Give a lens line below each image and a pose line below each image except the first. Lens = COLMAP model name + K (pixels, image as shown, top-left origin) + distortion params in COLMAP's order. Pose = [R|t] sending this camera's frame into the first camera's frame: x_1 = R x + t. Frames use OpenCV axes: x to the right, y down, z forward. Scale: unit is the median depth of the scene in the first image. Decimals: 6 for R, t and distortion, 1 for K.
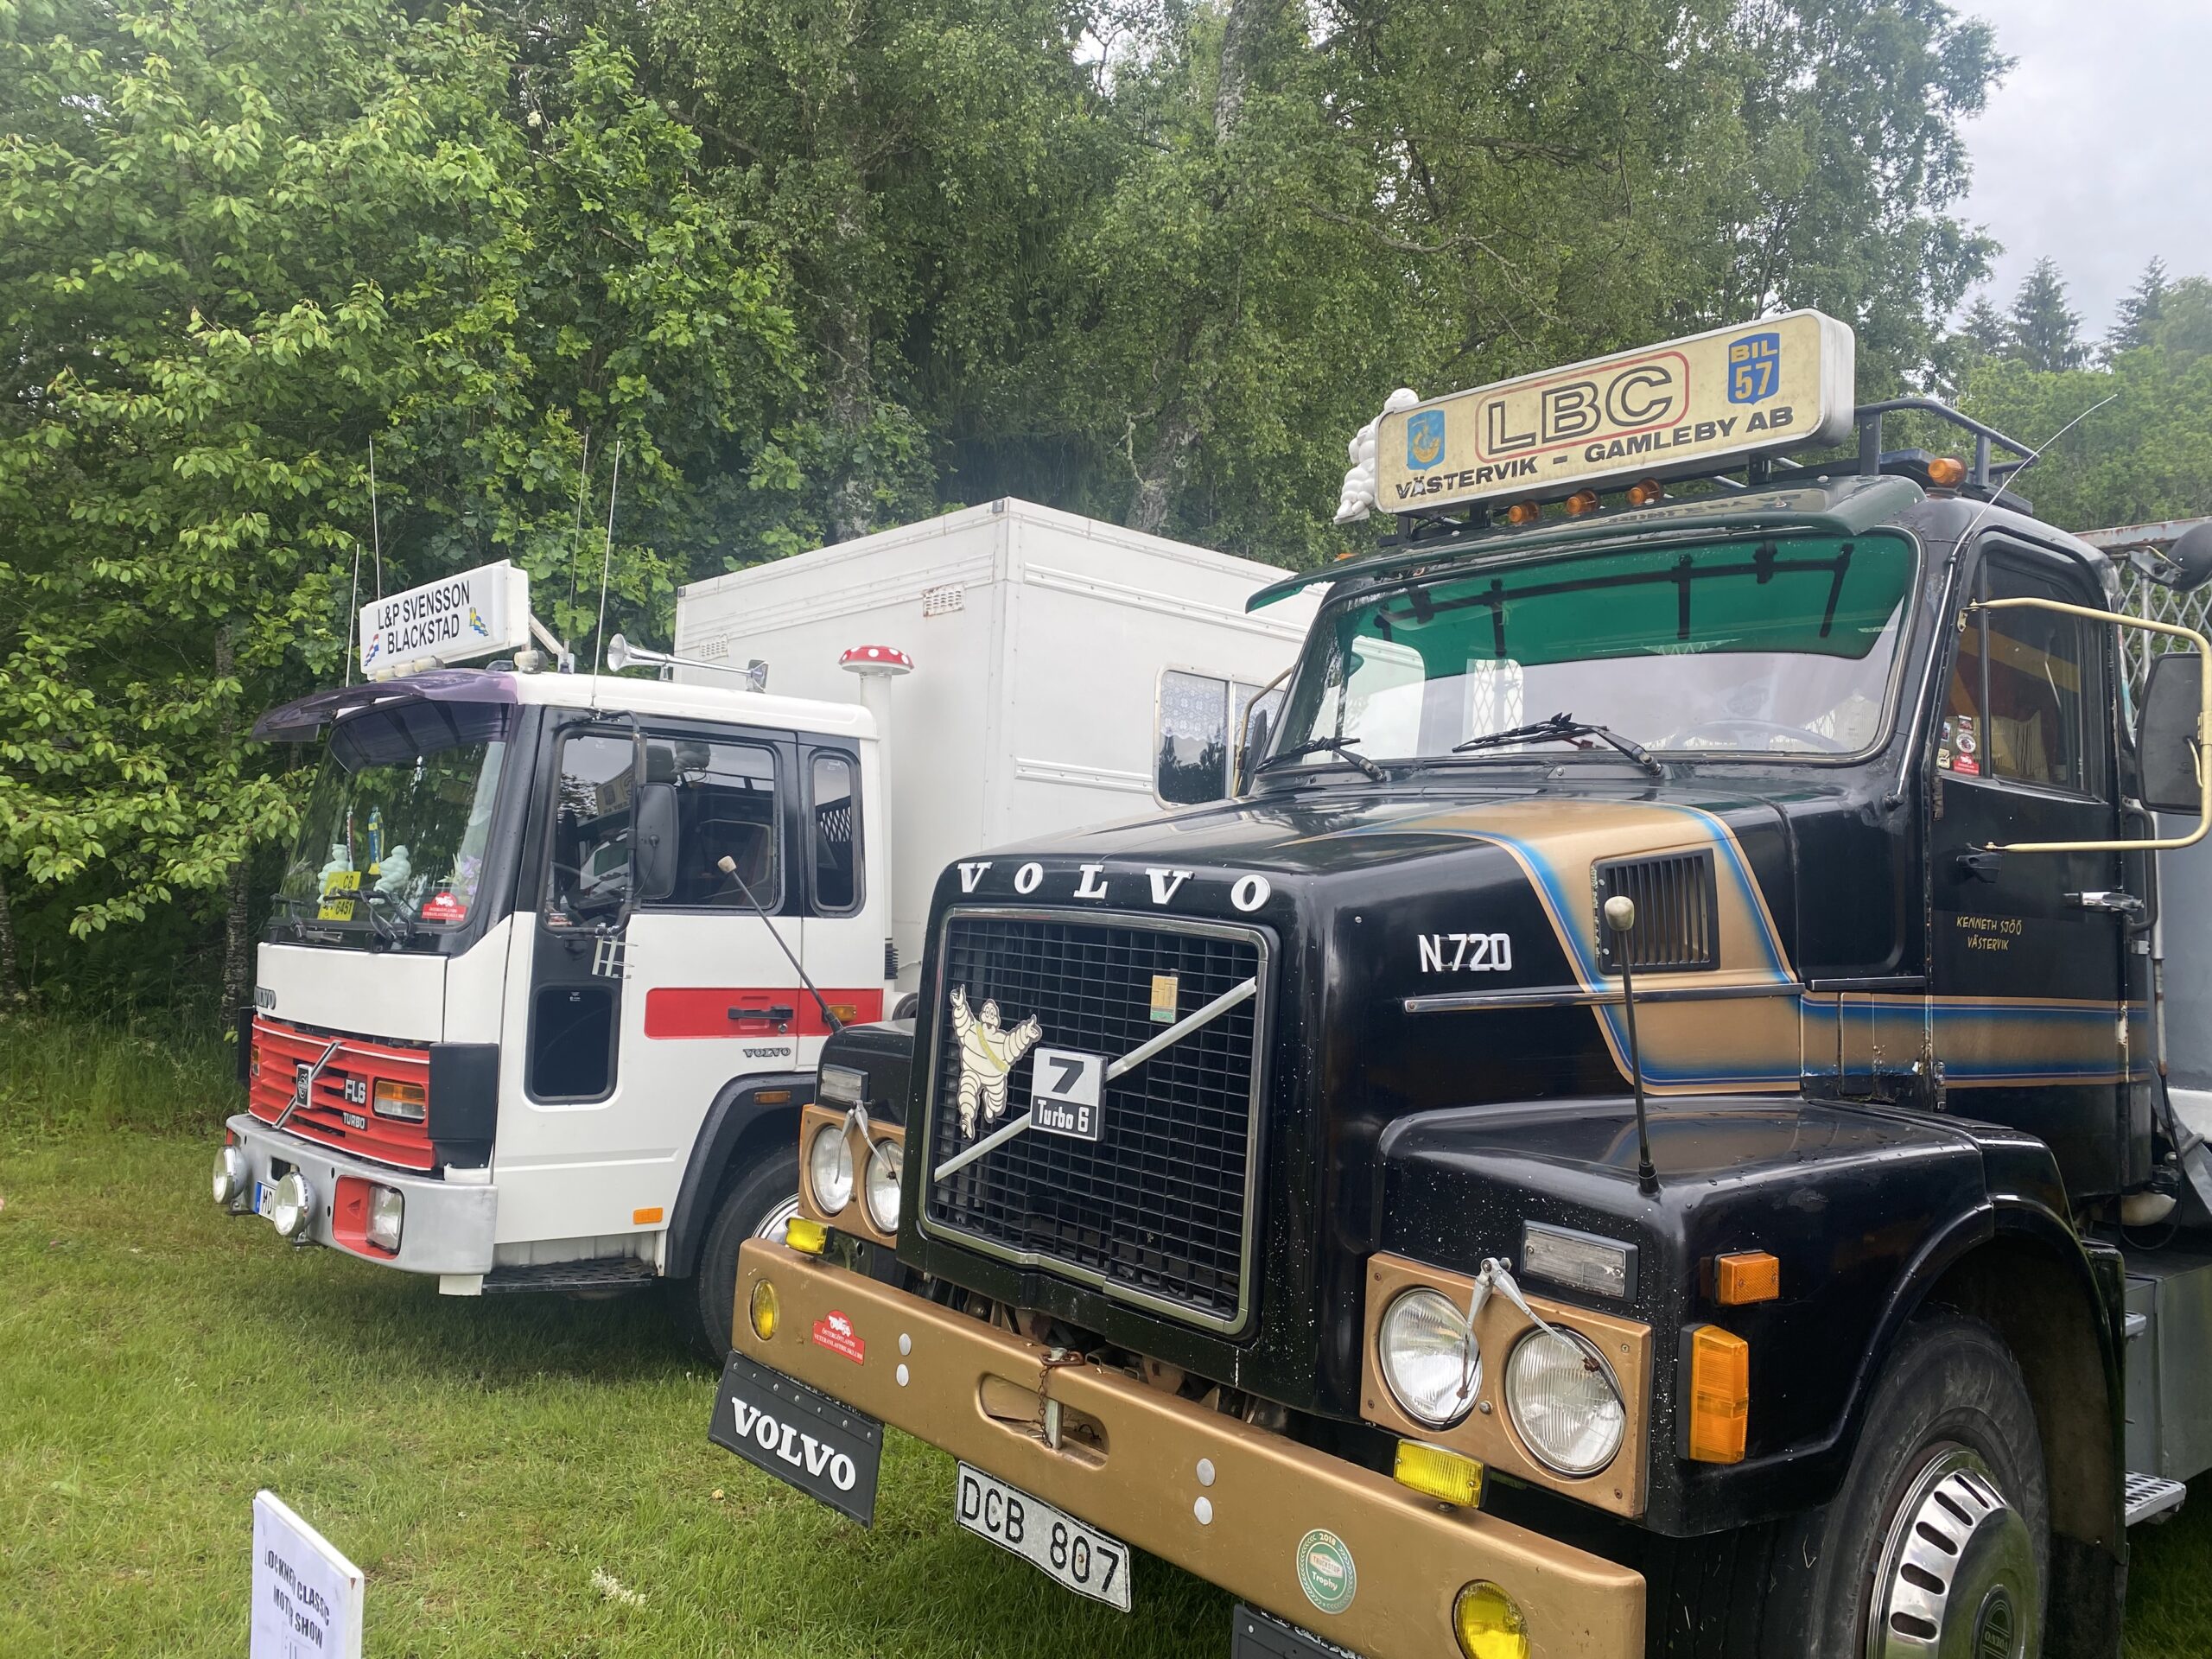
lens RADIAL K [[1684.9, 0, 1106.0], [0, 1684.9, 829.5], [0, 0, 1]] dist [0.011020, -0.001930]
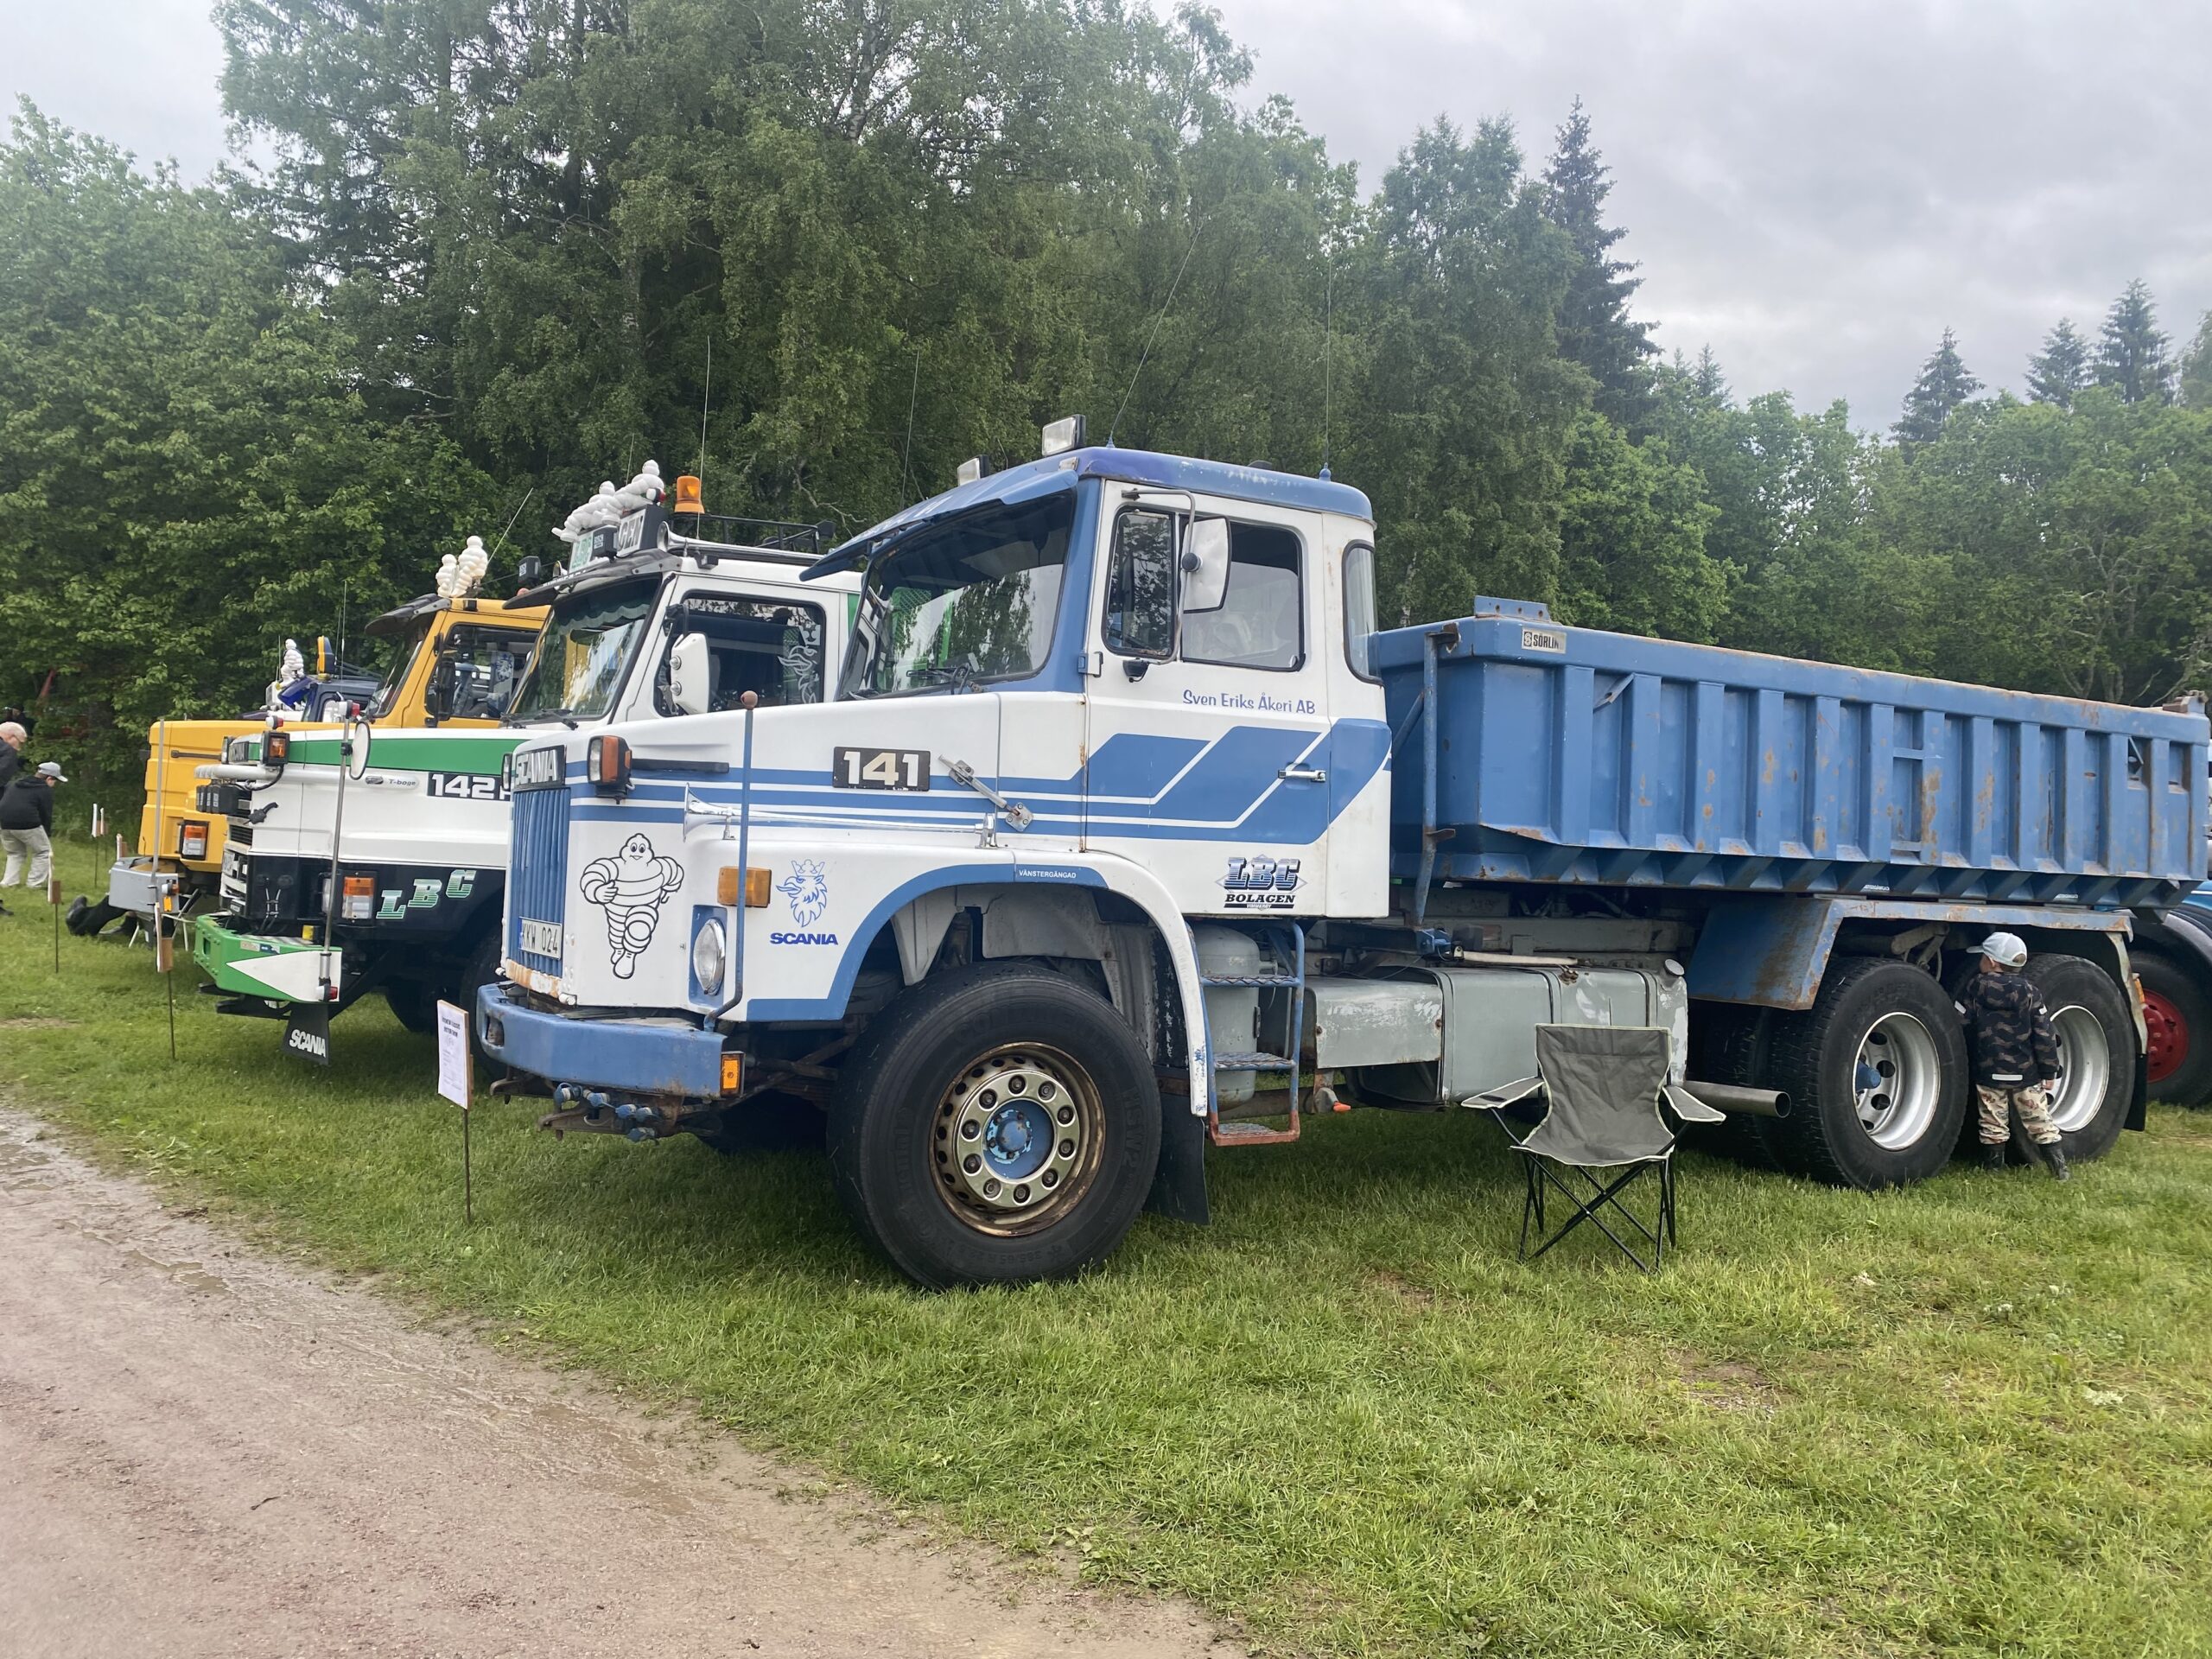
lens RADIAL K [[1705.4, 0, 1133.5], [0, 1705.4, 839.1], [0, 0, 1]] dist [0.011229, -0.002789]
pose [[0.974572, 0.030997, -0.221921, 1.501539], [-0.026928, 0.999410, 0.021340, 0.038255], [0.222452, -0.014822, 0.974831, -1.456159]]
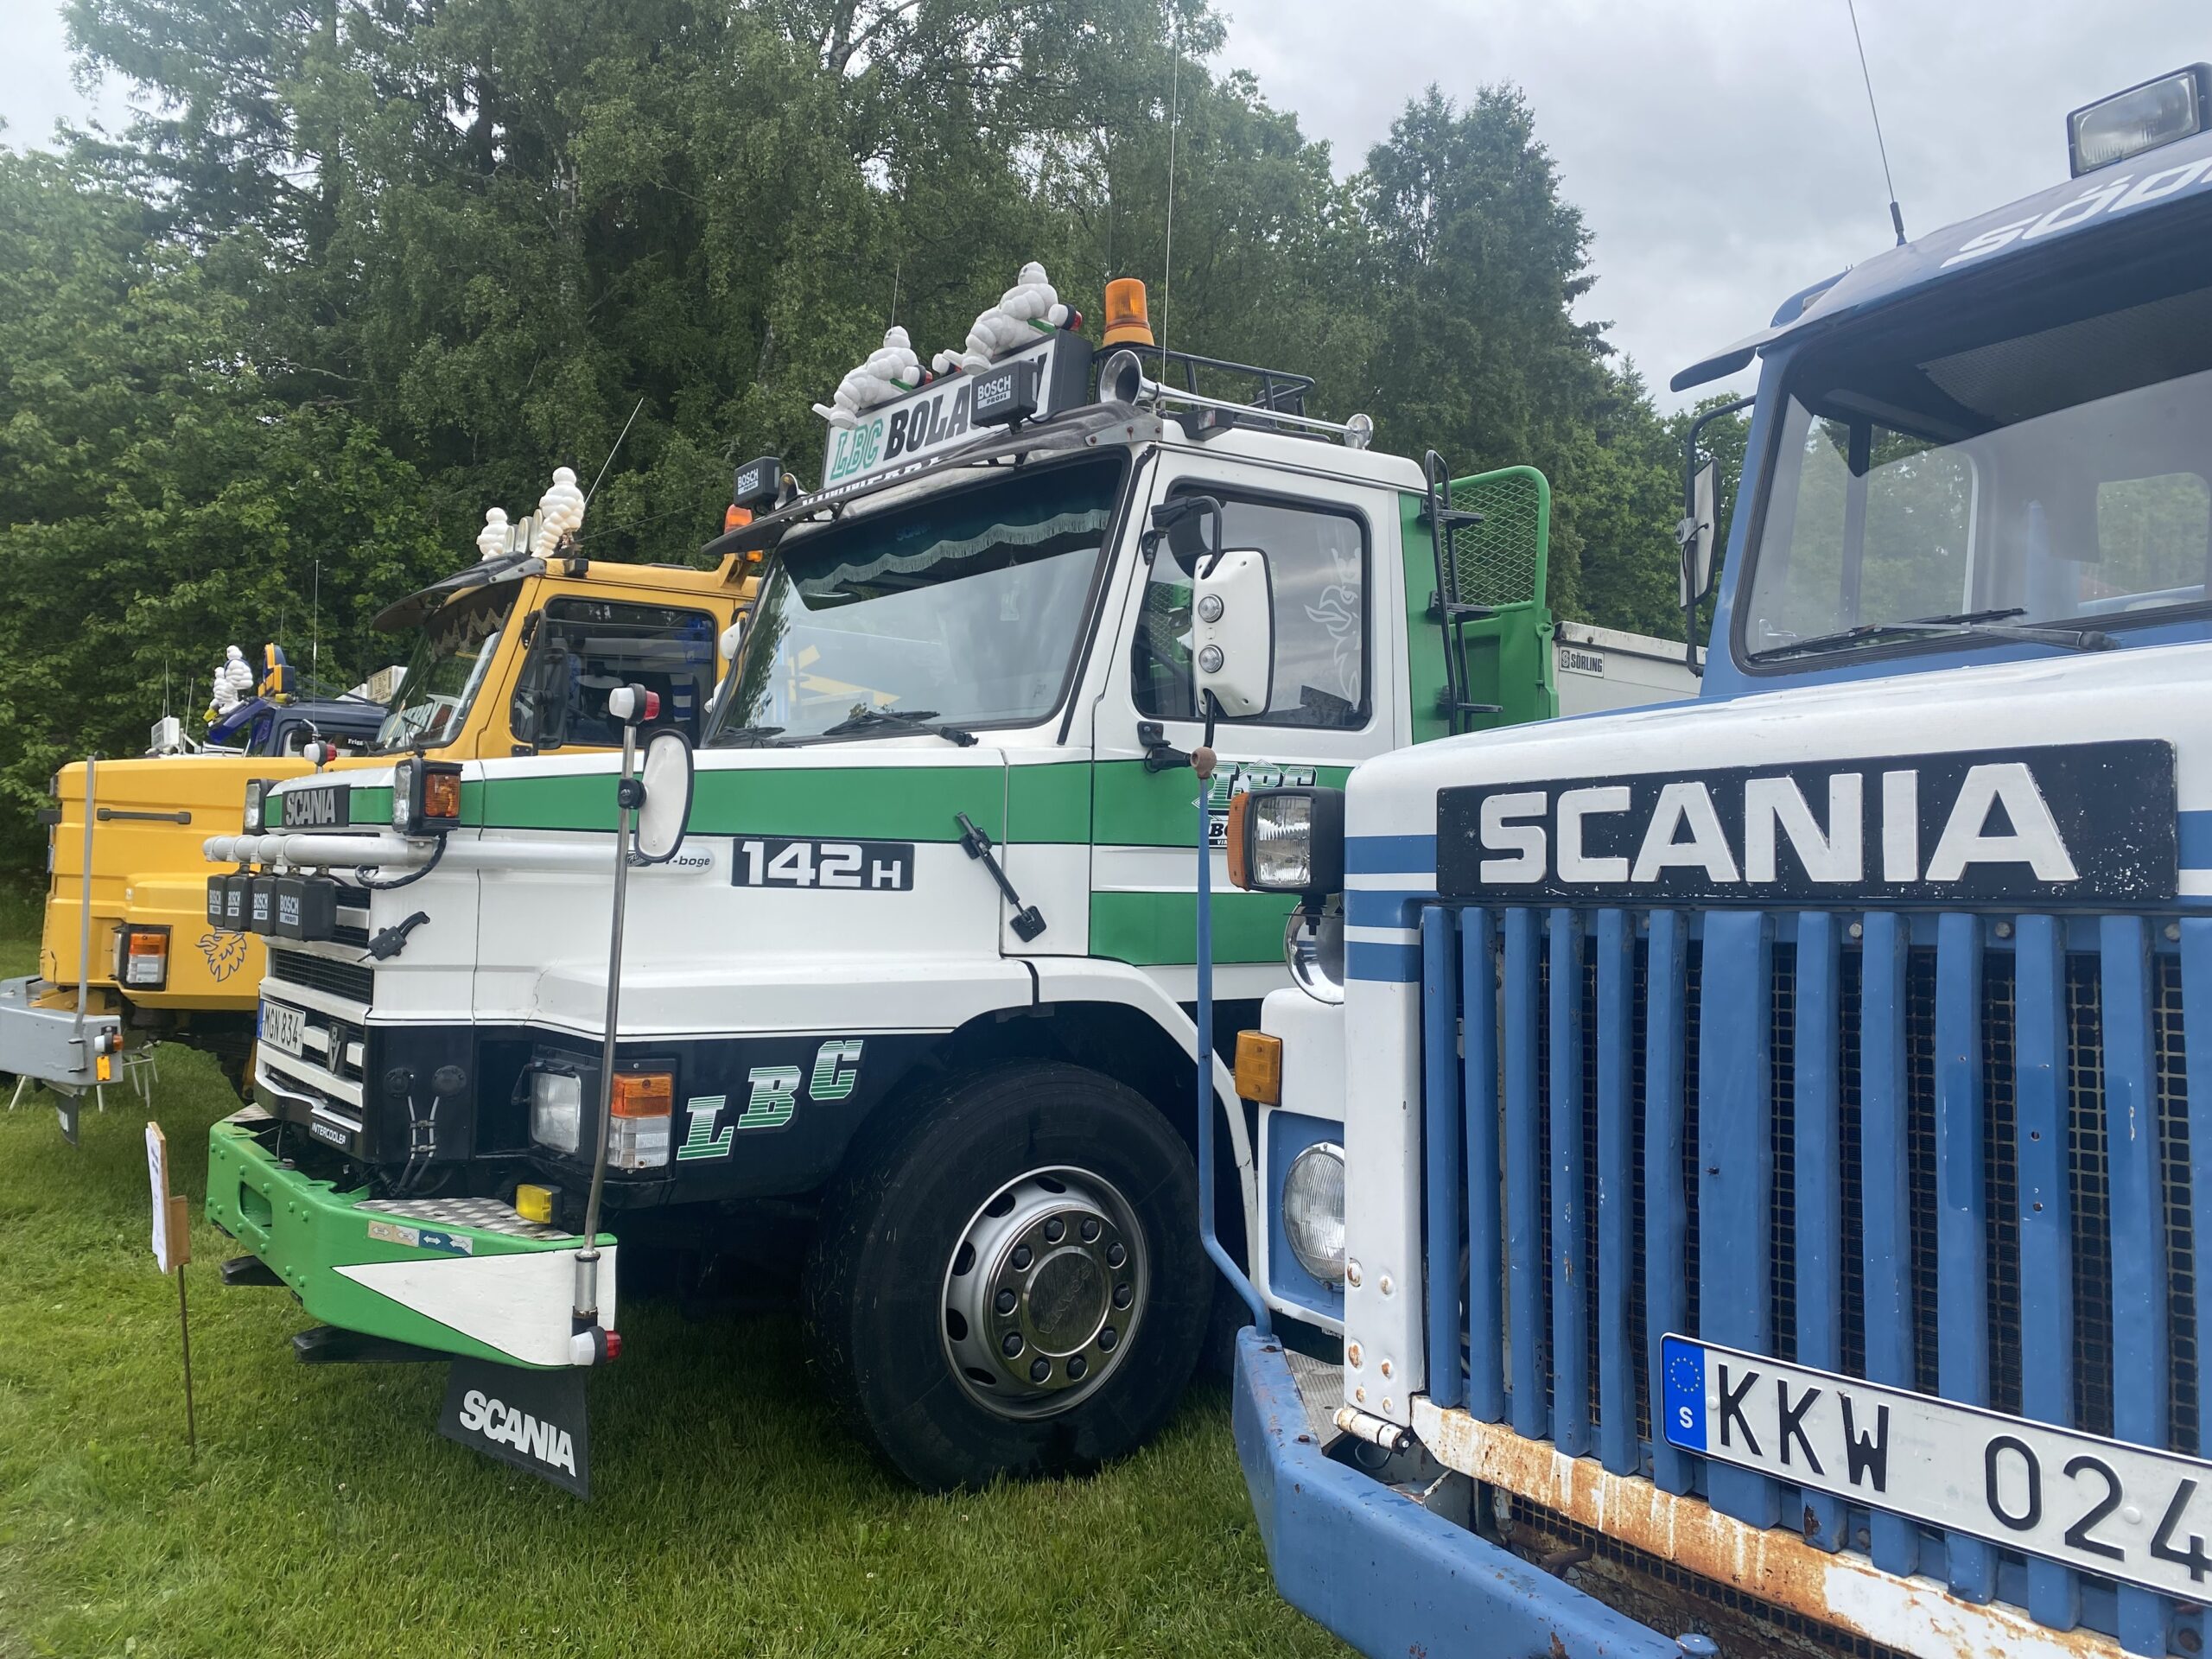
lens RADIAL K [[1692.6, 0, 1119.9], [0, 1692.6, 830.9], [0, 0, 1]] dist [0.016346, -0.011079]
pose [[0.989226, -0.002245, -0.146378, 1.086639], [0.001964, 0.999996, -0.002069, 0.031320], [0.146382, 0.001760, 0.989227, -1.064205]]
